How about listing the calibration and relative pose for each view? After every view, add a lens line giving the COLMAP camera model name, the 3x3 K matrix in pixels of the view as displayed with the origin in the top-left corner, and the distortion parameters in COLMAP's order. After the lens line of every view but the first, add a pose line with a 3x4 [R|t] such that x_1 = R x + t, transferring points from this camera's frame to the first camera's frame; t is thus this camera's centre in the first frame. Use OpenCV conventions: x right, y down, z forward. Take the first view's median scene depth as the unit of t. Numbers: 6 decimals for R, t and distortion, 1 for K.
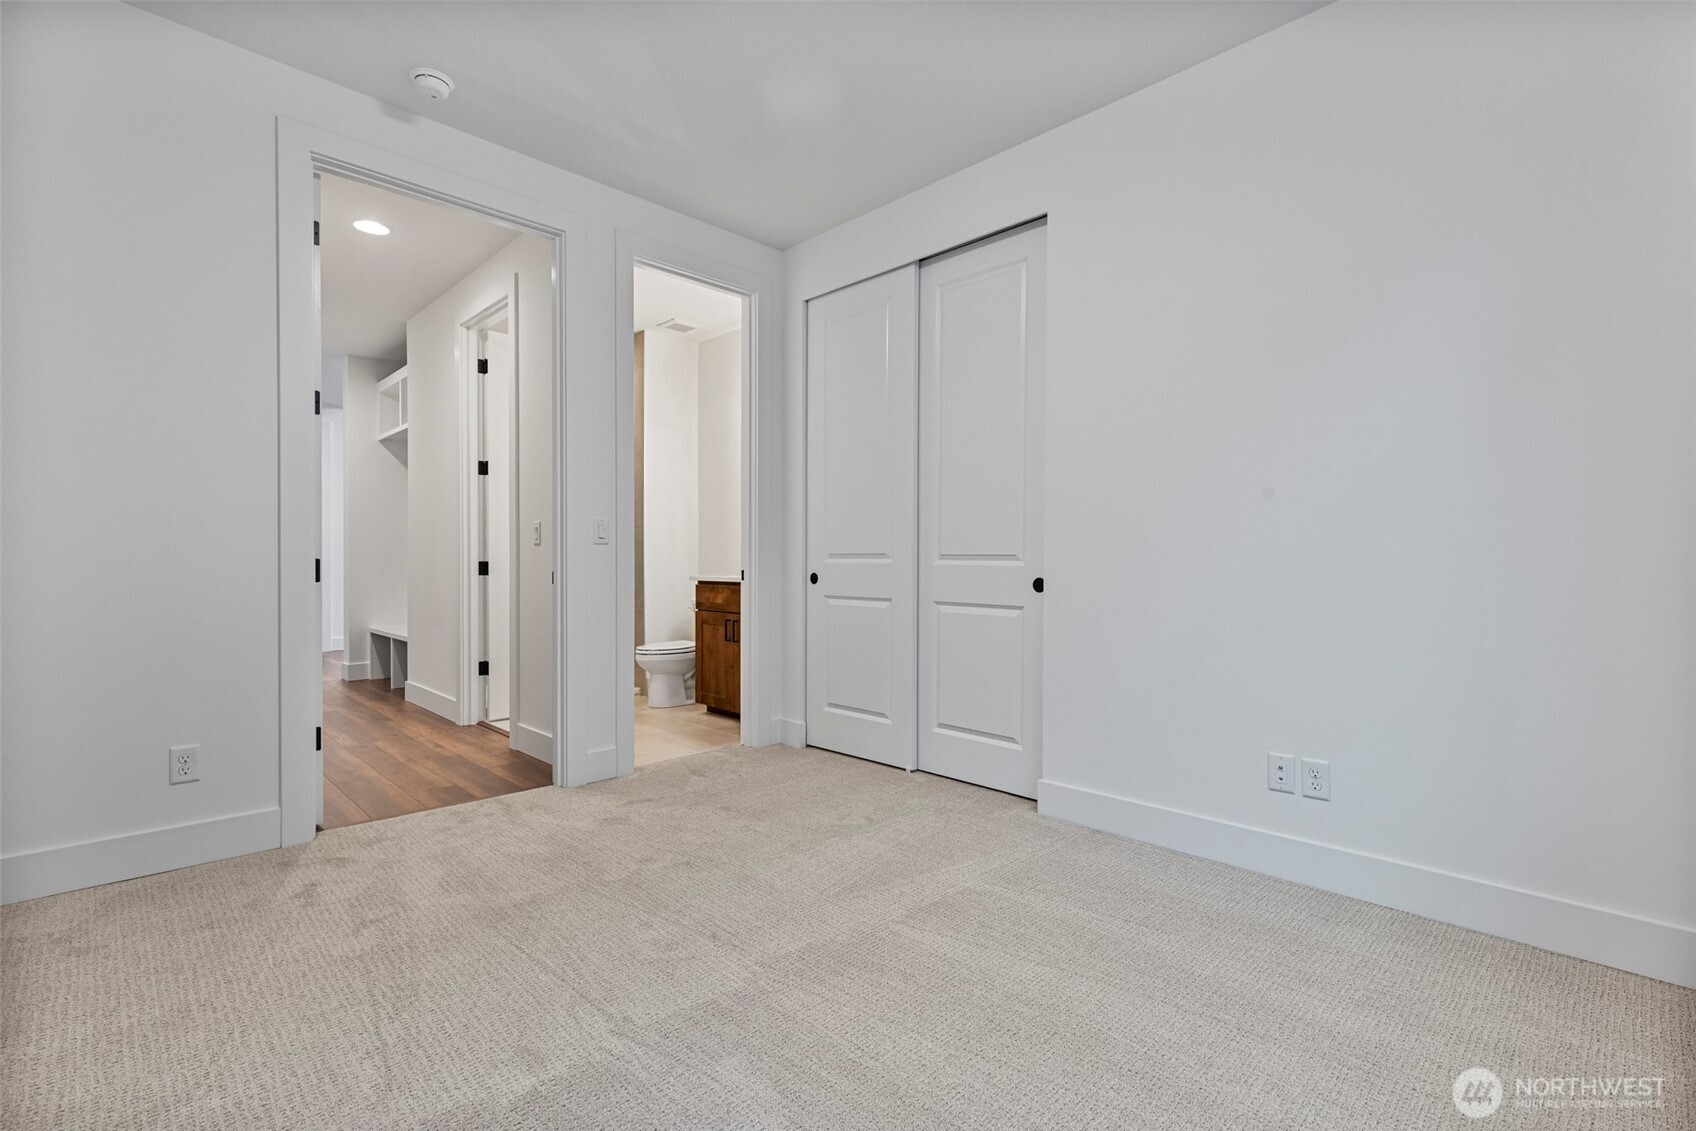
lens RADIAL K [[774.8, 0, 844.0], [0, 774.8, 564.1], [0, 0, 1]] dist [0.001901, 0.000012]
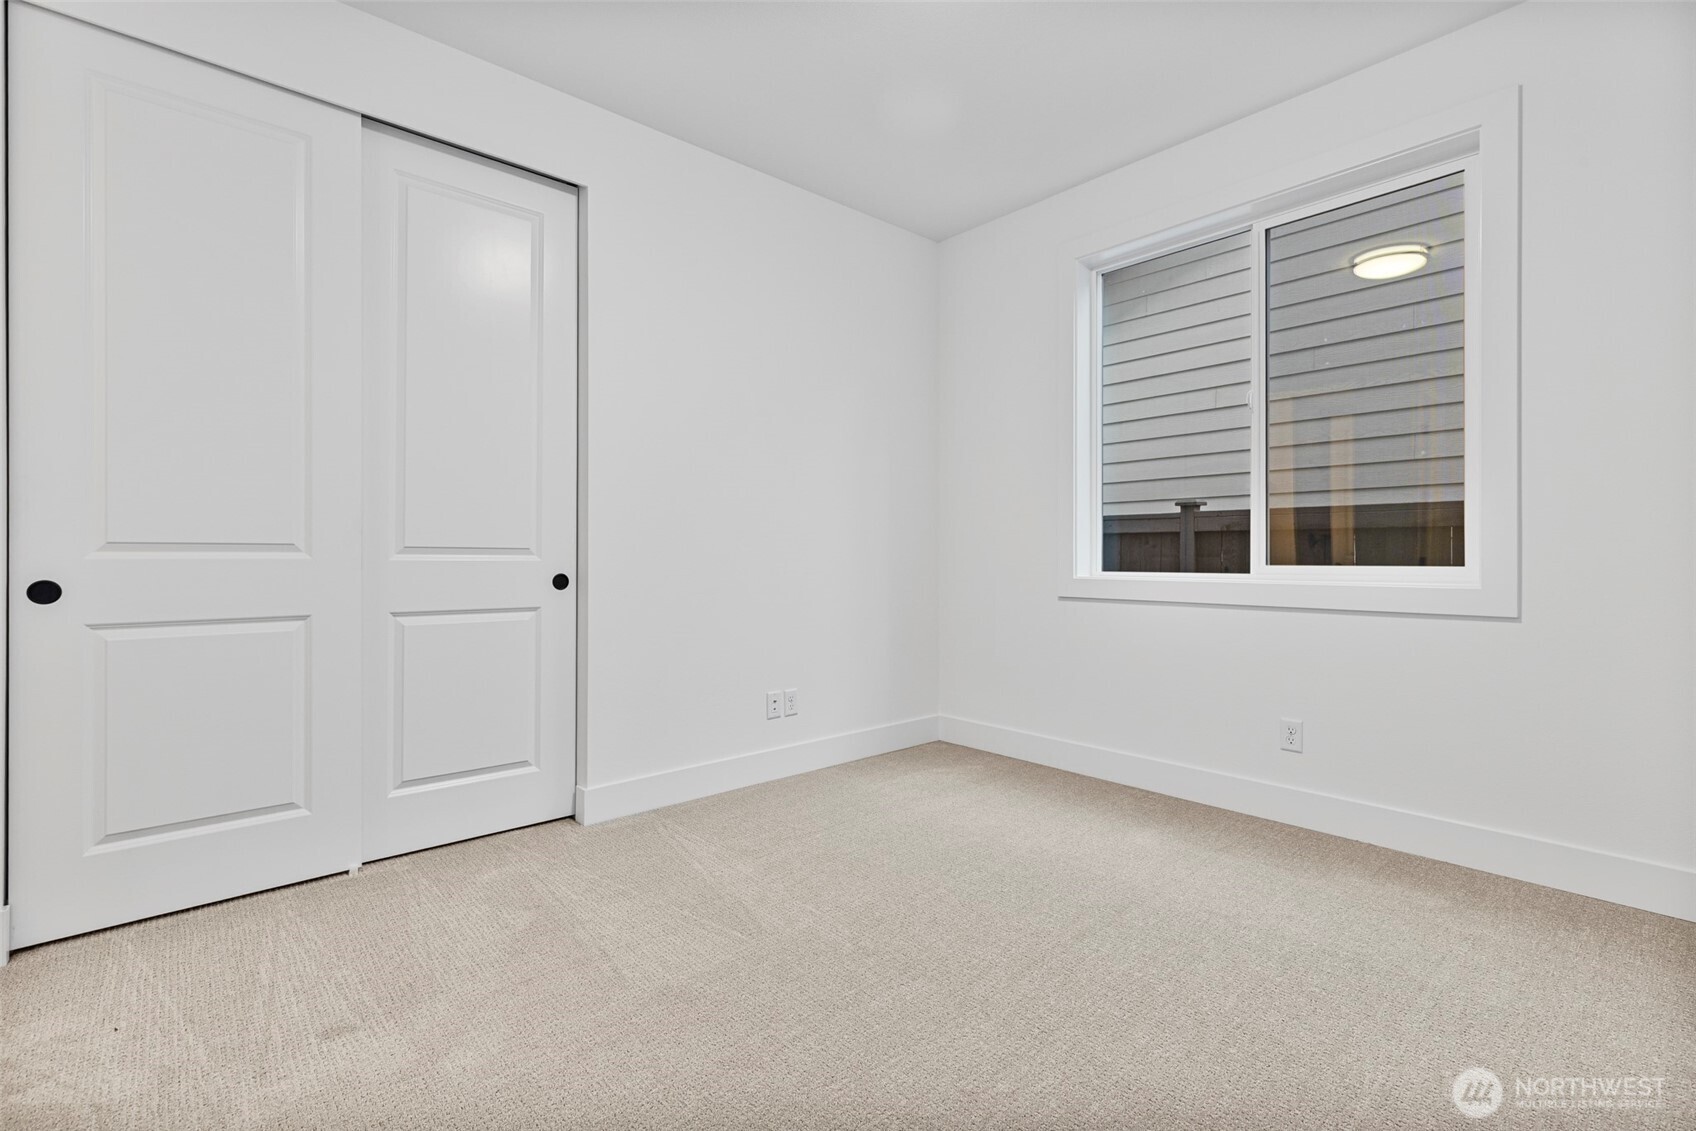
lens RADIAL K [[774.8, 0, 848.0], [0, 774.8, 563.3], [0, 0, 1]] dist [0.001901, 0.000012]
pose [[0.037617, -0.009397, 0.999248, -0.620054], [0.007719, 0.999929, 0.009113, -0.000038], [-0.999262, 0.007370, 0.037686, 0.602445]]
